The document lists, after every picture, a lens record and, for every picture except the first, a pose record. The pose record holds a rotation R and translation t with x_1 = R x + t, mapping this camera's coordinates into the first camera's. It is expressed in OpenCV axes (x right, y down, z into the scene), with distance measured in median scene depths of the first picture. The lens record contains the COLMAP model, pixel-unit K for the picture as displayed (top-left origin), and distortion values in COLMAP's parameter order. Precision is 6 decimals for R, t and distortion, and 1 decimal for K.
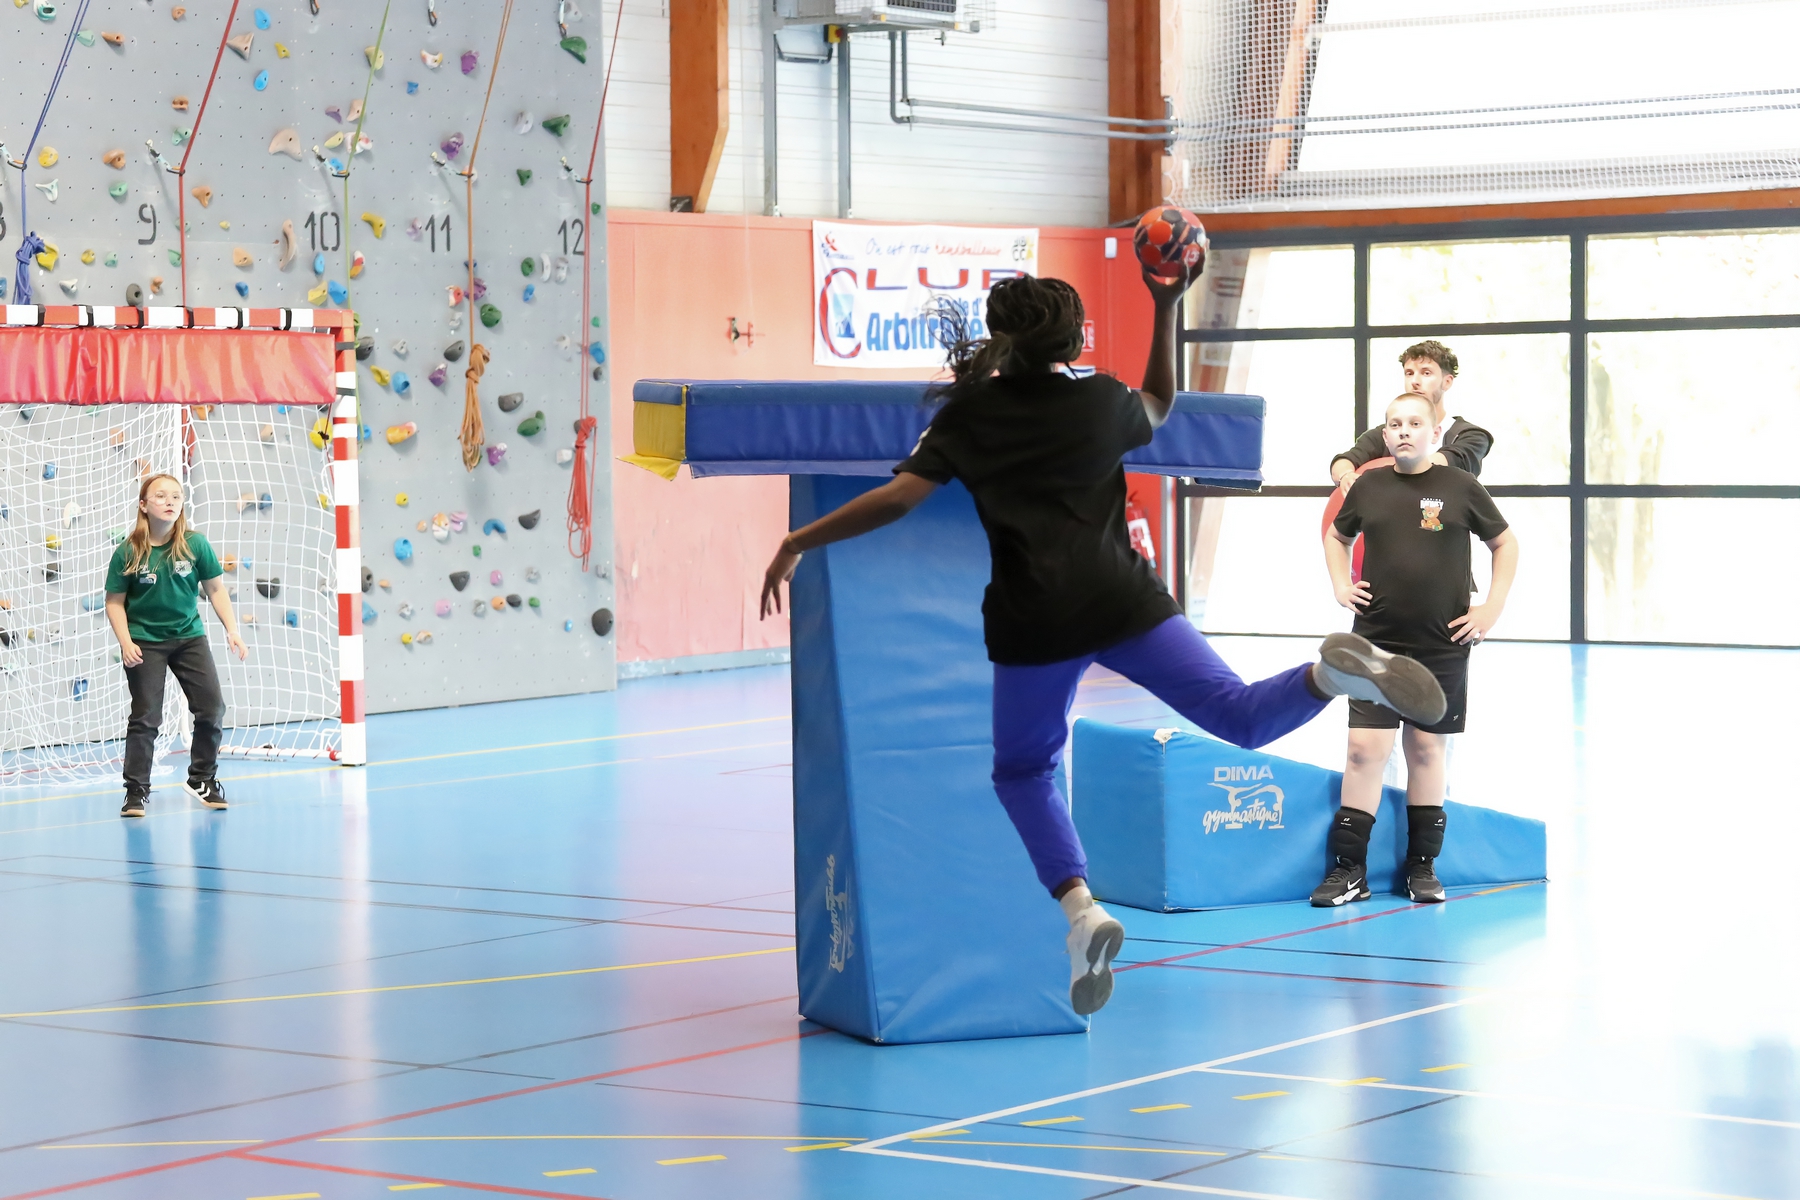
lens RADIAL K [[4348.5, 0, 900.0], [0, 4348.5, 600.0], [0, 0, 1]] dist [0.017669, 0.428840]
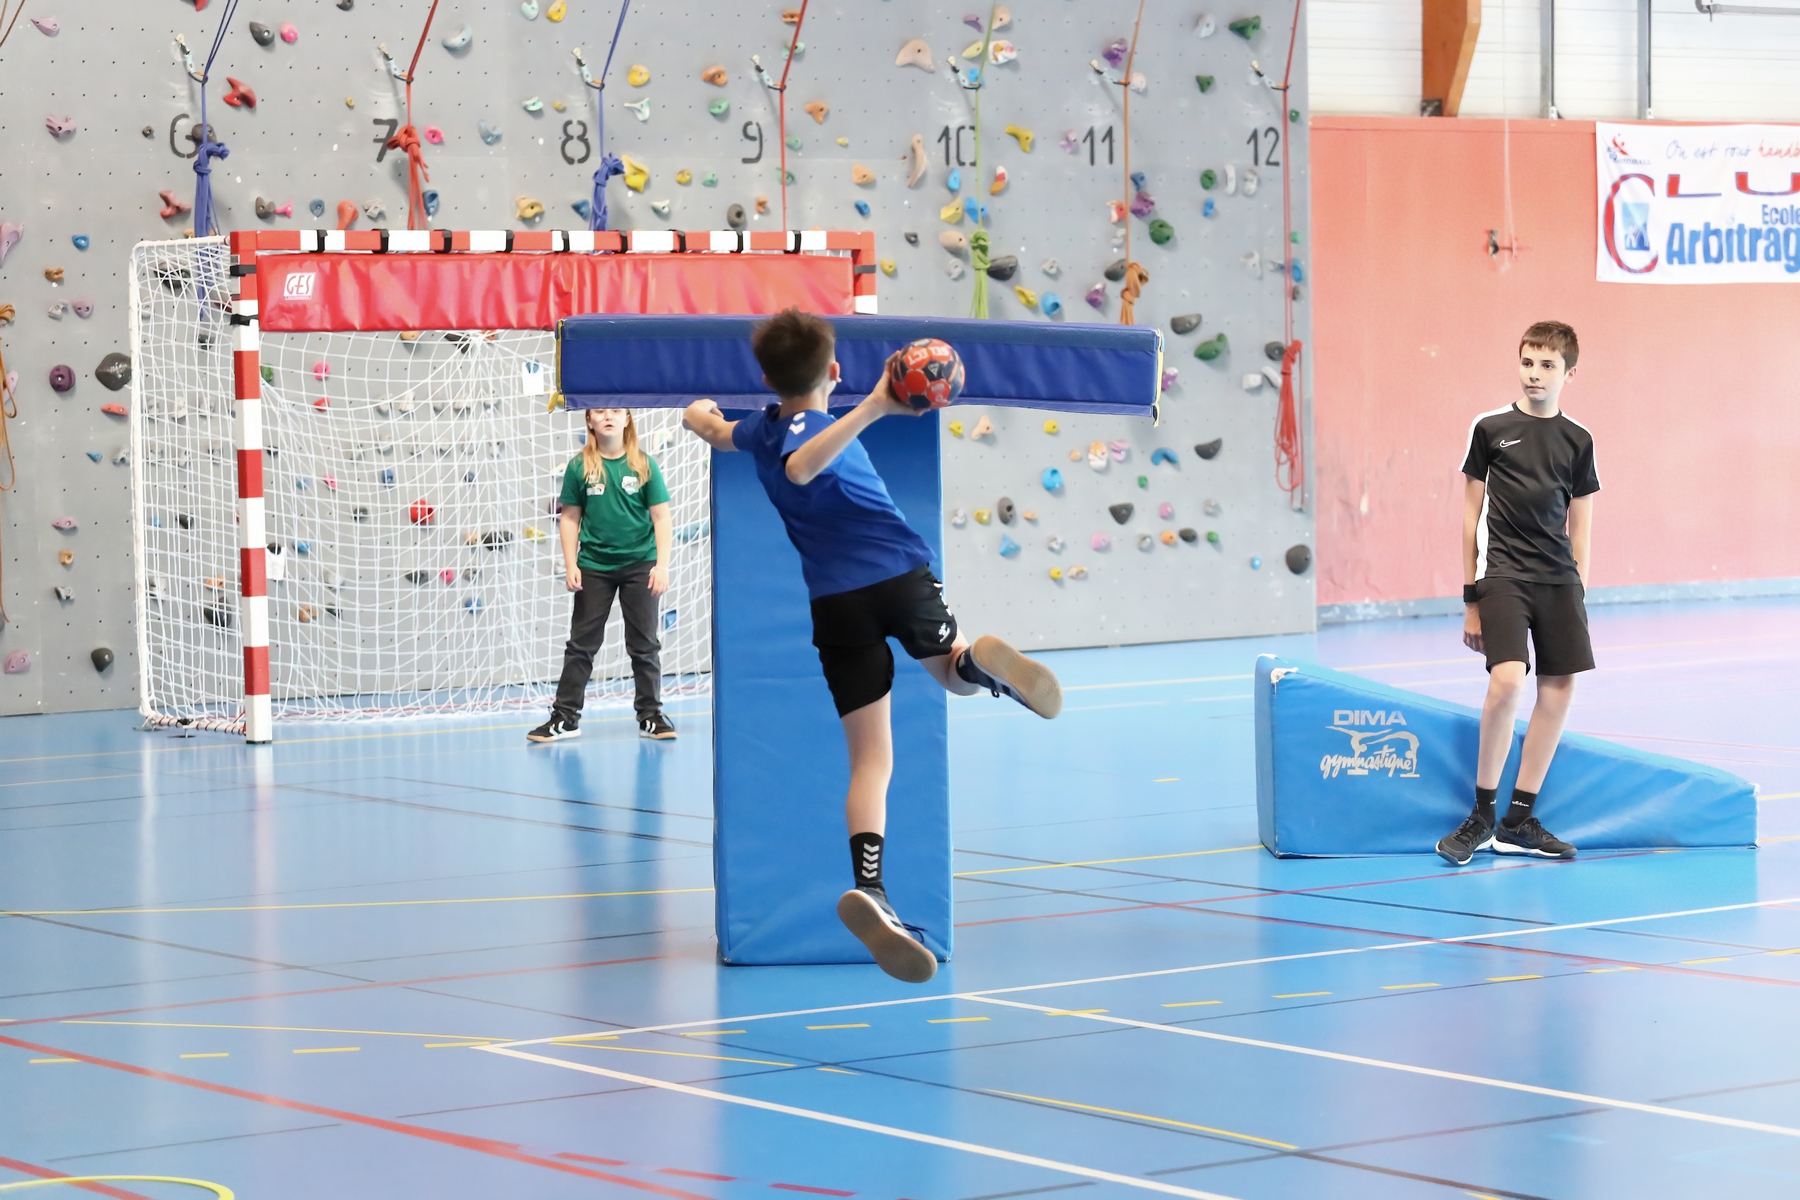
lens RADIAL K [[5003.2, 0, 900.0], [0, 5003.2, 600.0], [0, 0, 1]] dist [0.044878, 0.009728]
pose [[0.953710, 0.015772, -0.300314, 0.176652], [-0.012068, 0.999827, 0.014185, -0.000425], [0.300486, -0.009904, 0.953735, -0.050576]]
